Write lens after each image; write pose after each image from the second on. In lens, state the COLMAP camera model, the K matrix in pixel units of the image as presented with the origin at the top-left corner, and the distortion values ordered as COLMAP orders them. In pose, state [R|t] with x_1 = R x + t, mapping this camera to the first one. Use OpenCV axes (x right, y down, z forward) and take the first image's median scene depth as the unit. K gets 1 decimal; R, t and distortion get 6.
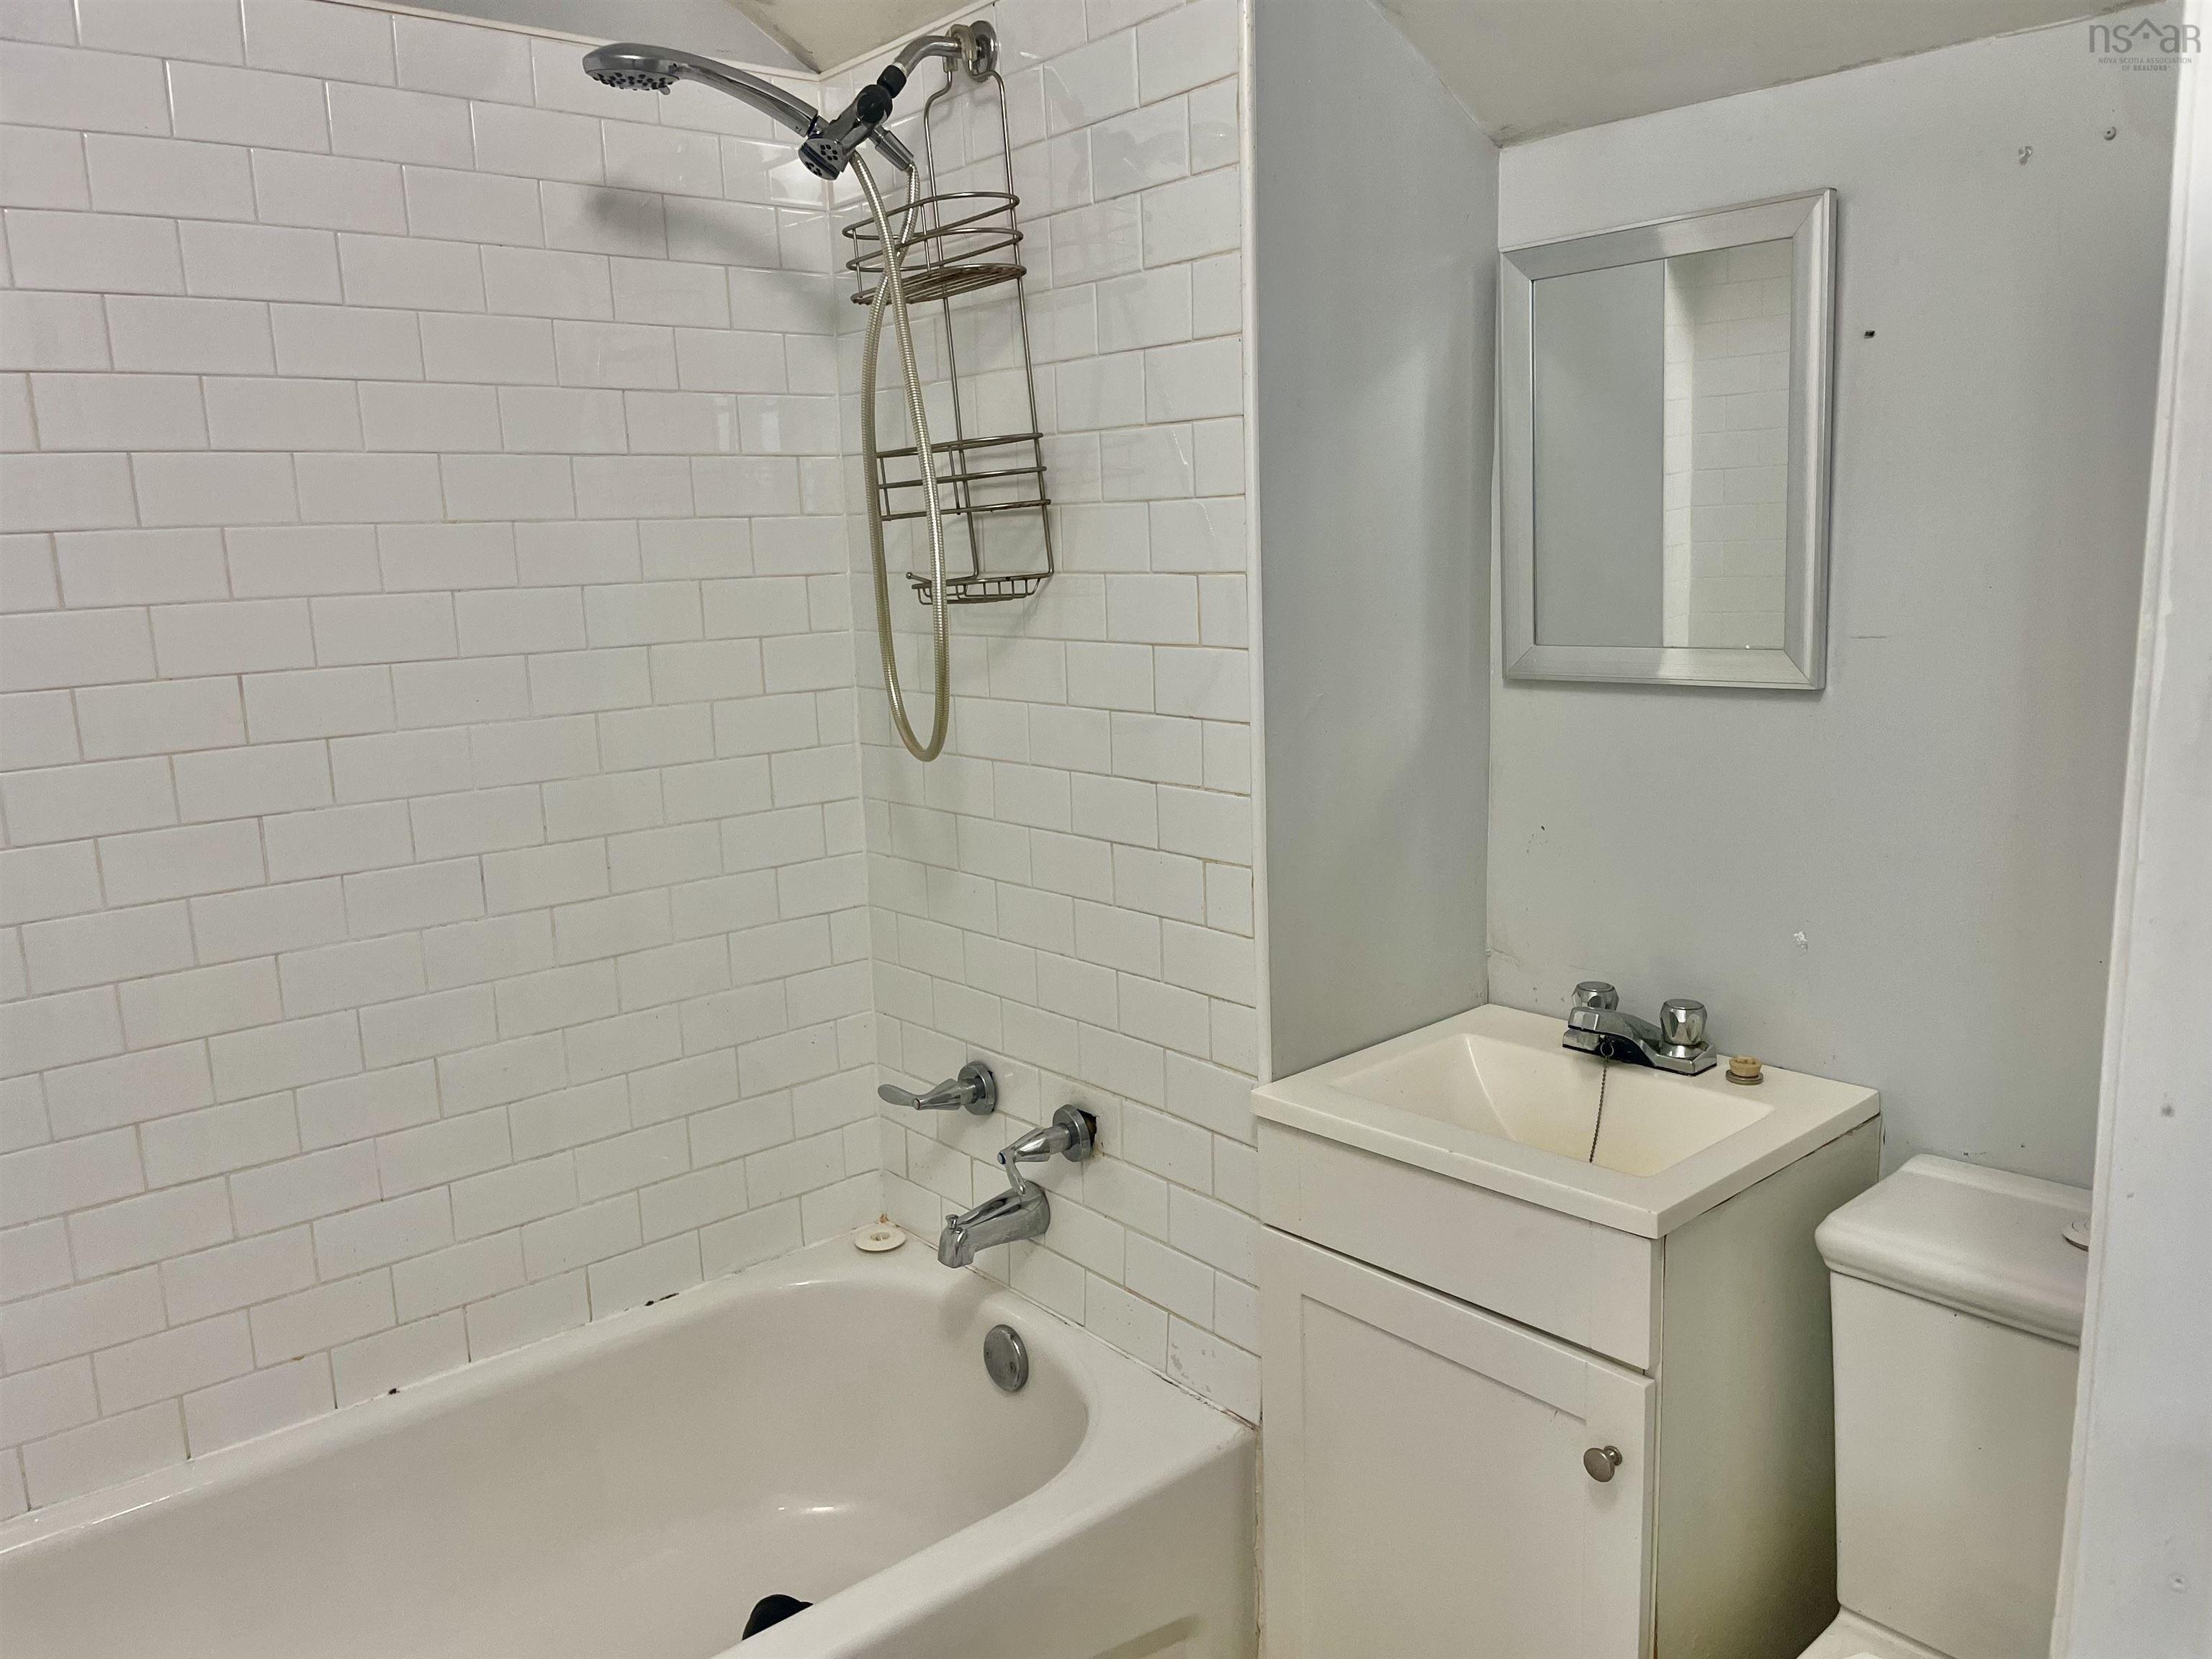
lens RADIAL K [[1694.7, 0, 1112.1], [0, 1694.7, 835.7], [0, 0, 1]] dist [0.095974, -0.123651]
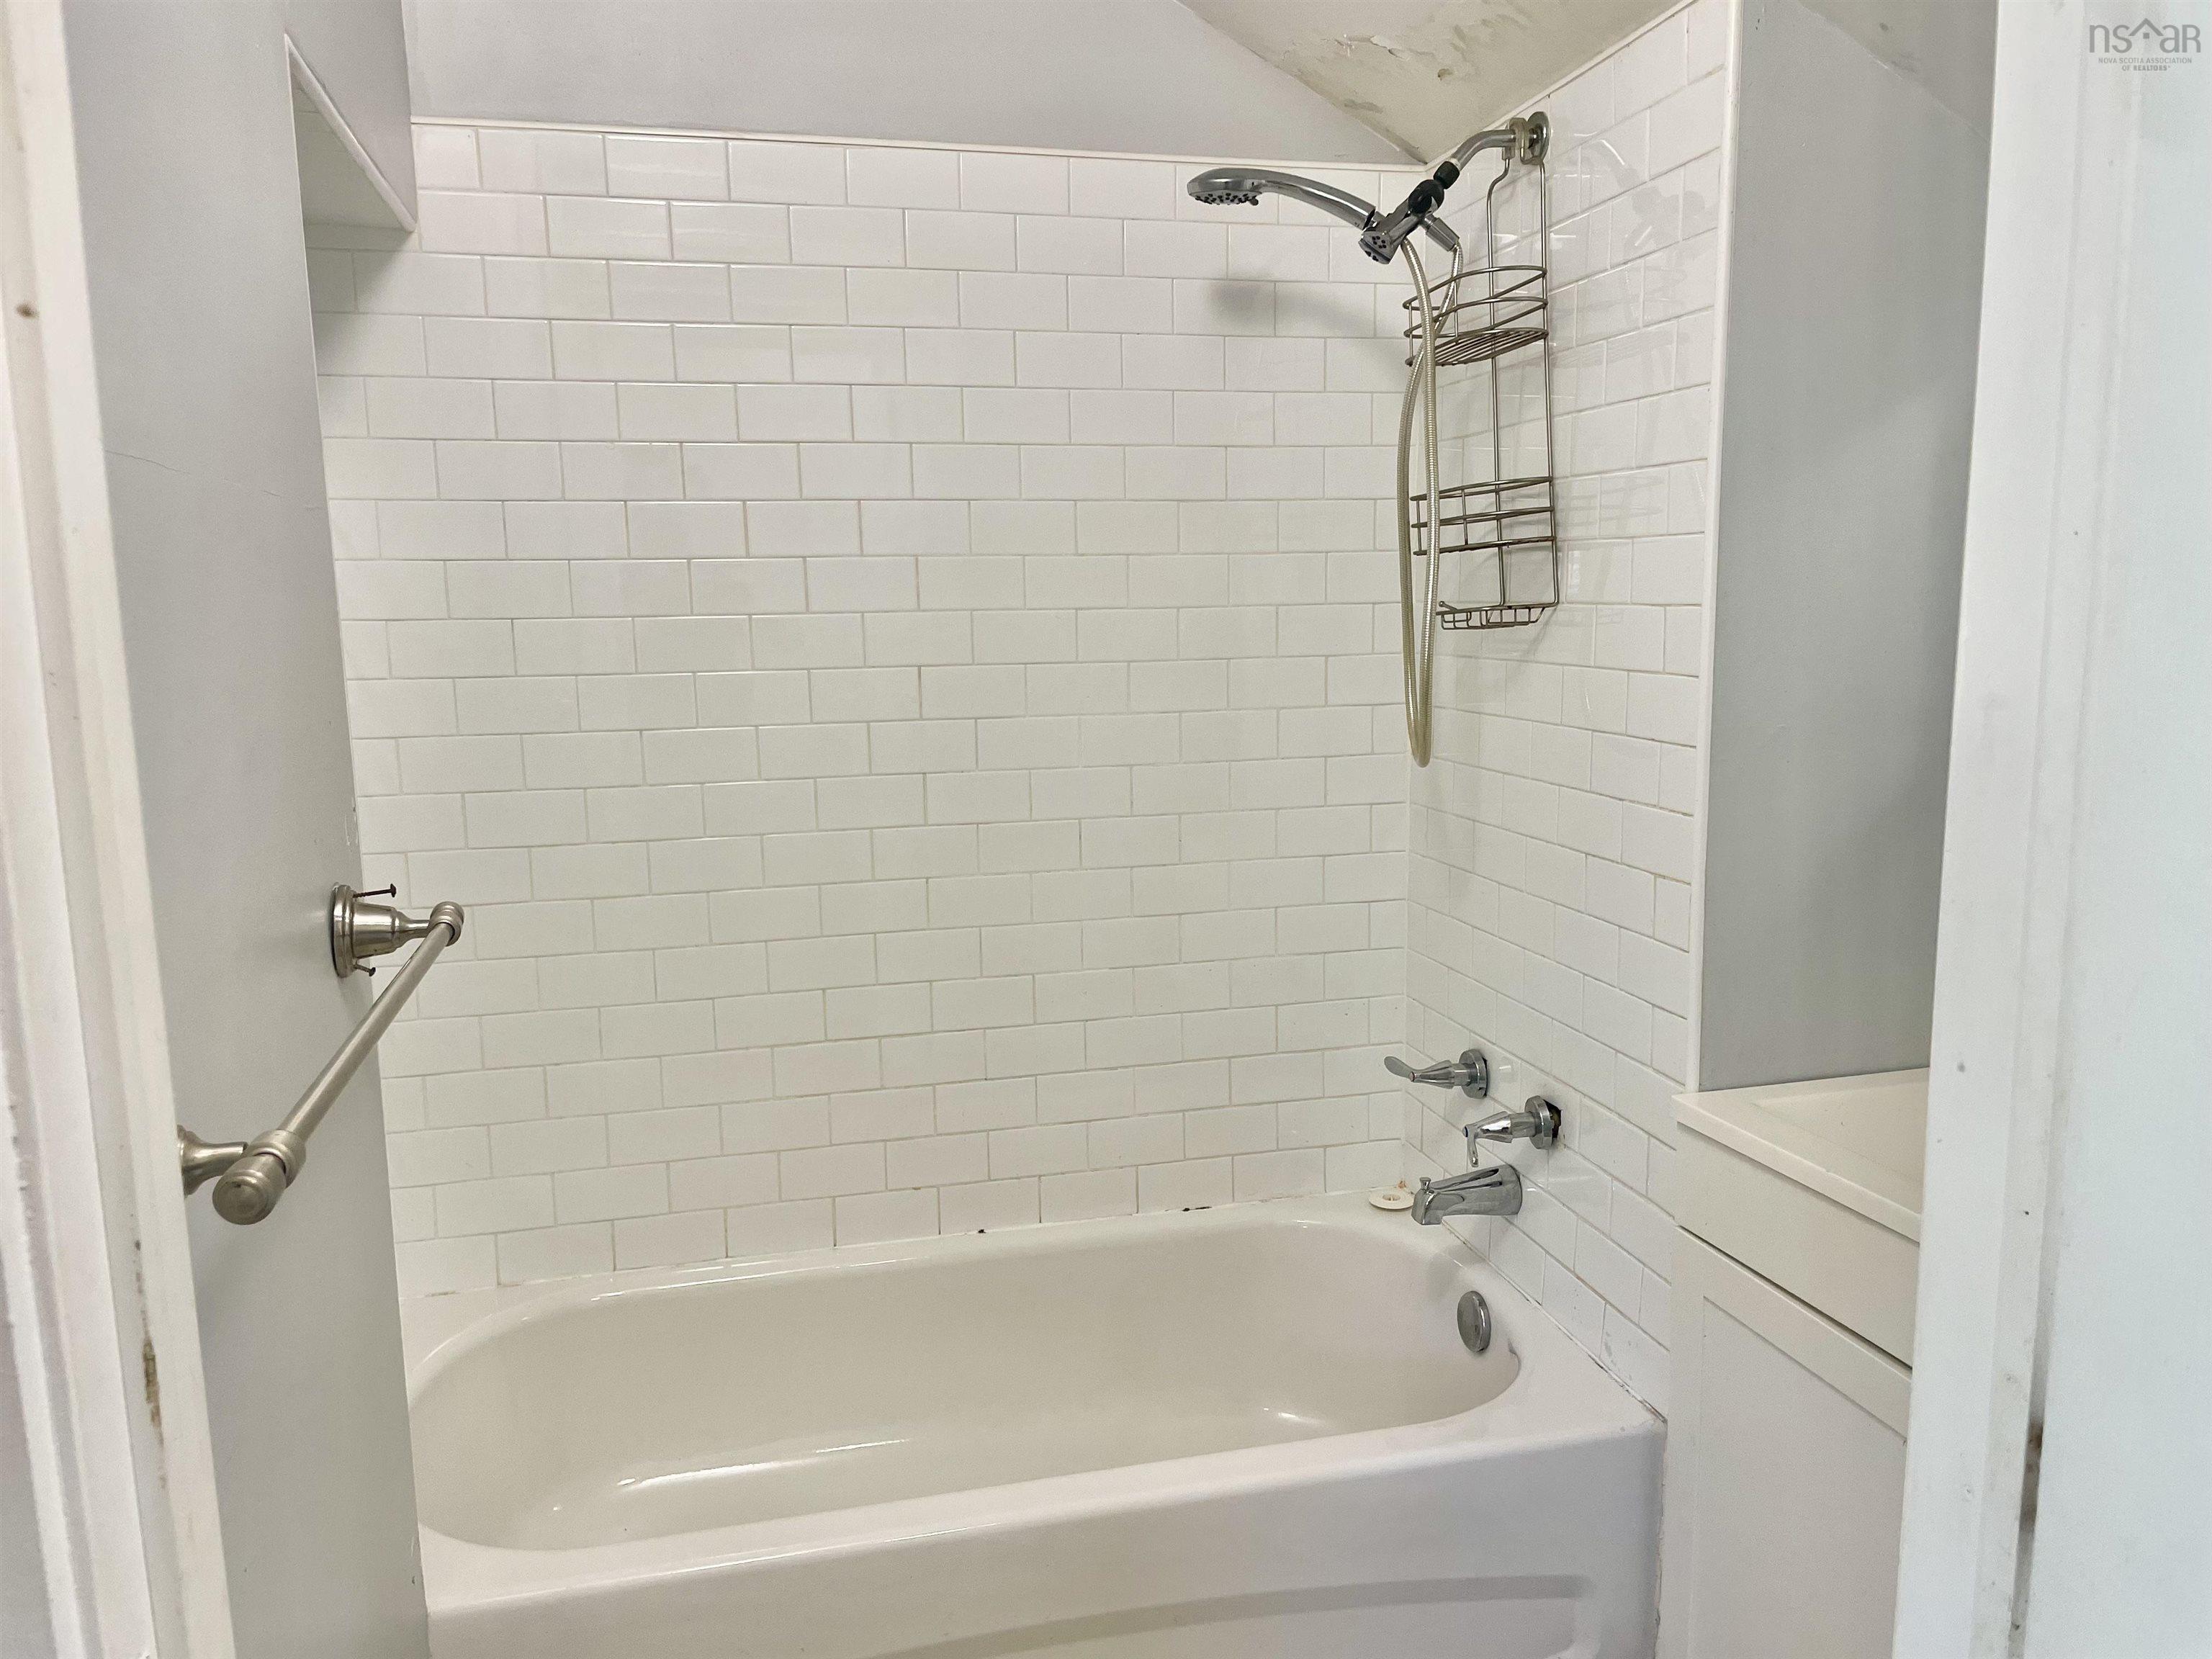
lens RADIAL K [[1694.7, 0, 1107.9], [0, 1694.7, 833.7], [0, 0, 1]] dist [0.095974, -0.123651]
pose [[0.890744, 0.087592, -0.445984, 0.211519], [-0.097686, 0.995217, 0.000359, 0.020505], [0.443883, 0.043247, 0.895041, -0.104854]]
